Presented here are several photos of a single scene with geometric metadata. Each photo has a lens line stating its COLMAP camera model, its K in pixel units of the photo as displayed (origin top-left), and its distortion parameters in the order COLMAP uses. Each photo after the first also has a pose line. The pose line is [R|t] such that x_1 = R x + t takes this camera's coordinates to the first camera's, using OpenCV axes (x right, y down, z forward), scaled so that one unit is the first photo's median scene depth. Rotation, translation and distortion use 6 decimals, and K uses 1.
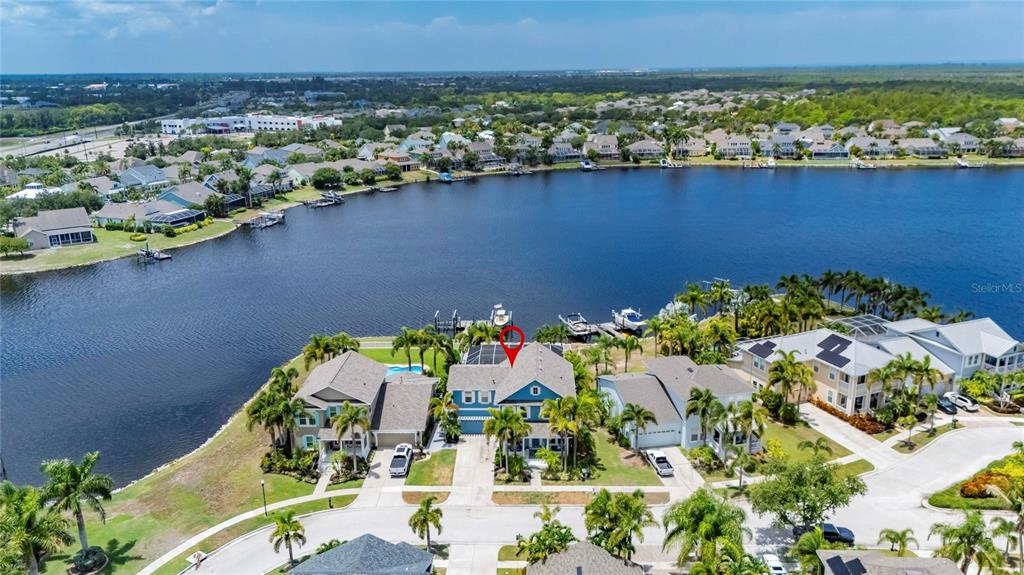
lens RADIAL K [[753.0, 0, 513.4], [0, 753.0, 287.9], [0, 0, 1]] dist [0.073649, -0.073953]
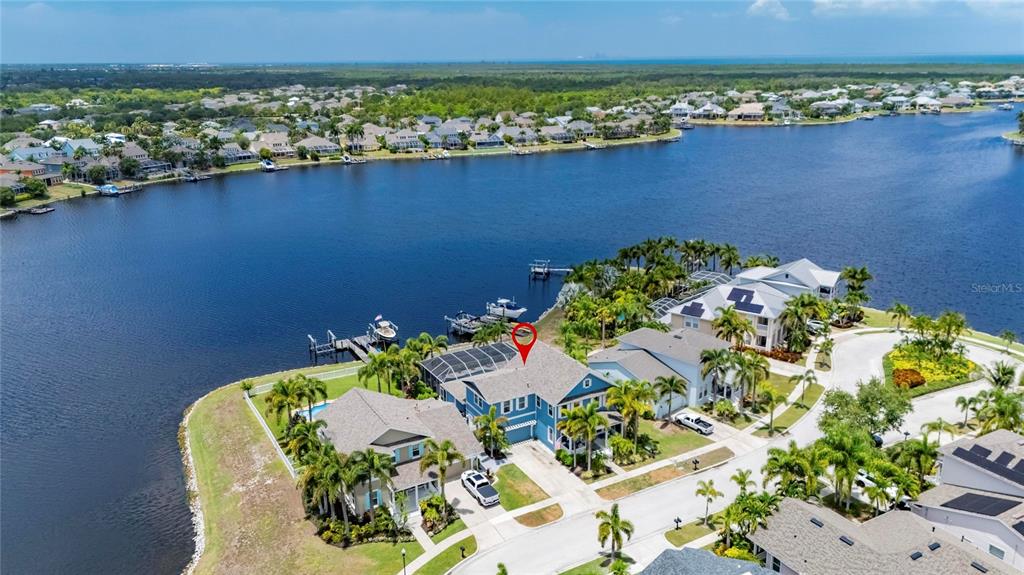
lens RADIAL K [[753.0, 0, 513.4], [0, 753.0, 287.9], [0, 0, 1]] dist [0.073649, -0.073953]
pose [[0.855214, -0.145360, 0.497474, -0.213768], [0.142865, 0.988794, 0.043322, -0.018076], [-0.498196, 0.034022, 0.866397, 0.072797]]
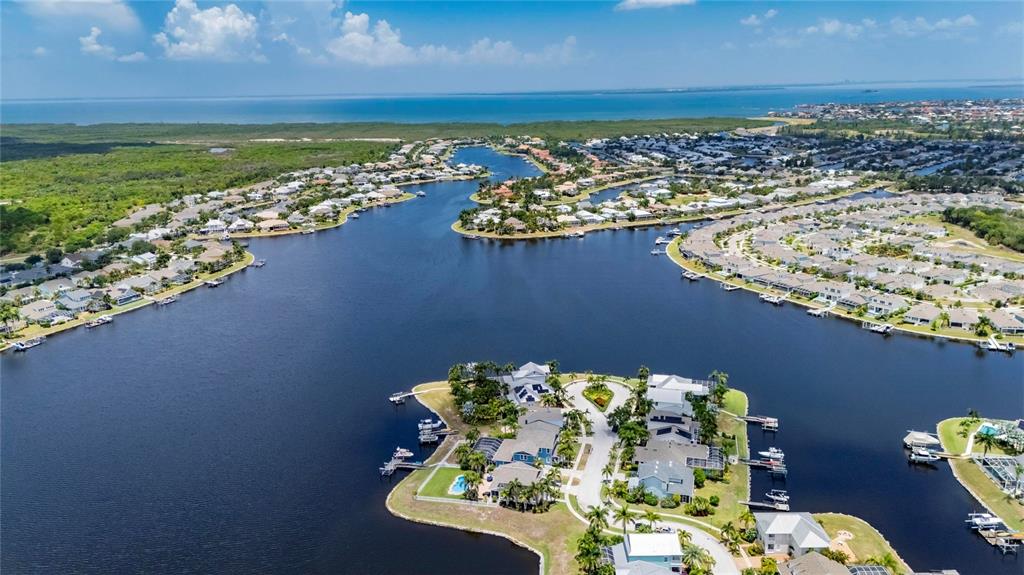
lens RADIAL K [[760.4, 0, 508.2], [0, 760.4, 284.6], [0, 0, 1]] dist [0.093184, -0.089428]
pose [[0.227951, -0.239025, 0.943878, -1.073015], [0.288889, 0.942351, 0.168870, -0.392673], [-0.929829, 0.234182, 0.283861, 0.090597]]
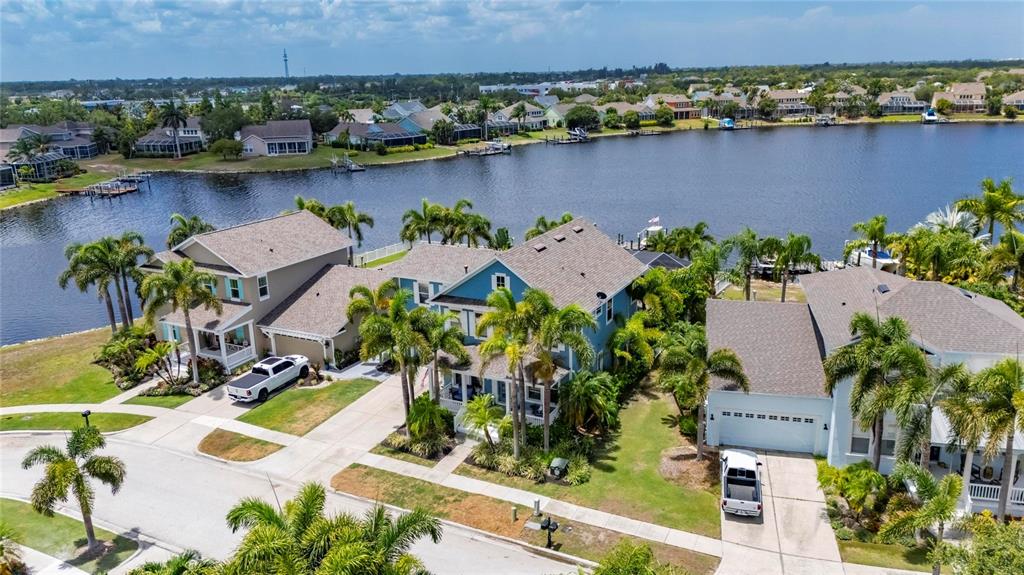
lens RADIAL K [[753.0, 0, 513.4], [0, 753.0, 287.9], [0, 0, 1]] dist [0.073649, -0.073953]
pose [[0.902509, 0.110003, -0.416385, 0.095883], [-0.108731, 0.993708, 0.026850, 0.050698], [0.416718, 0.021042, 0.908792, 0.226956]]
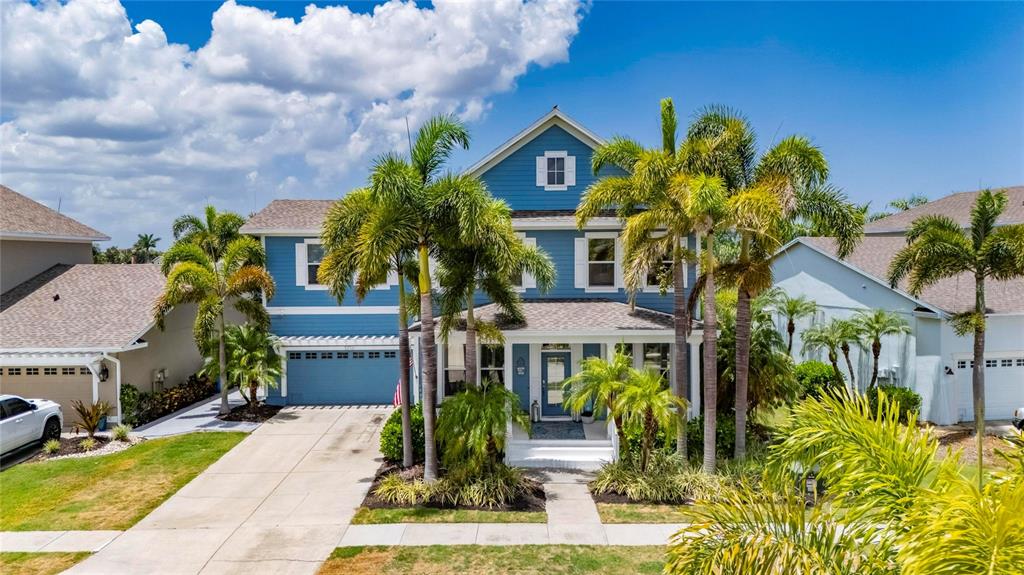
lens RADIAL K [[760.4, 0, 508.2], [0, 760.4, 284.6], [0, 0, 1]] dist [0.093184, -0.089428]
pose [[0.999913, 0.004678, 0.012329, 0.004118], [-0.001445, 0.968211, -0.250130, 0.096054], [-0.013107, 0.250091, 0.968134, 0.305540]]
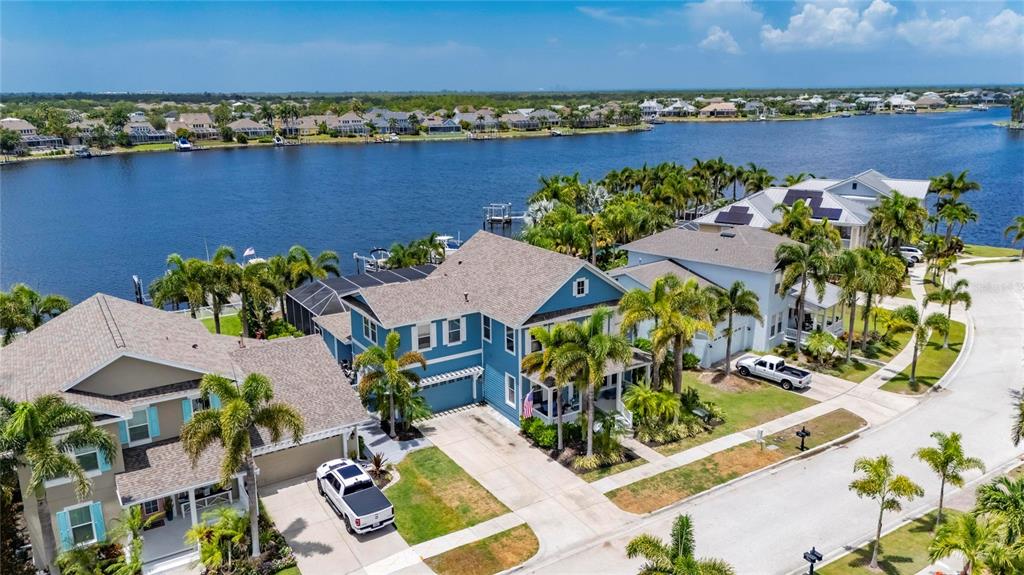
lens RADIAL K [[753.0, 0, 513.4], [0, 753.0, 287.9], [0, 0, 1]] dist [0.073649, -0.073953]
pose [[0.829101, -0.136206, 0.542254, -0.114550], [0.154052, 0.987982, 0.012622, 0.049708], [-0.537456, 0.073070, 0.840120, 0.239857]]
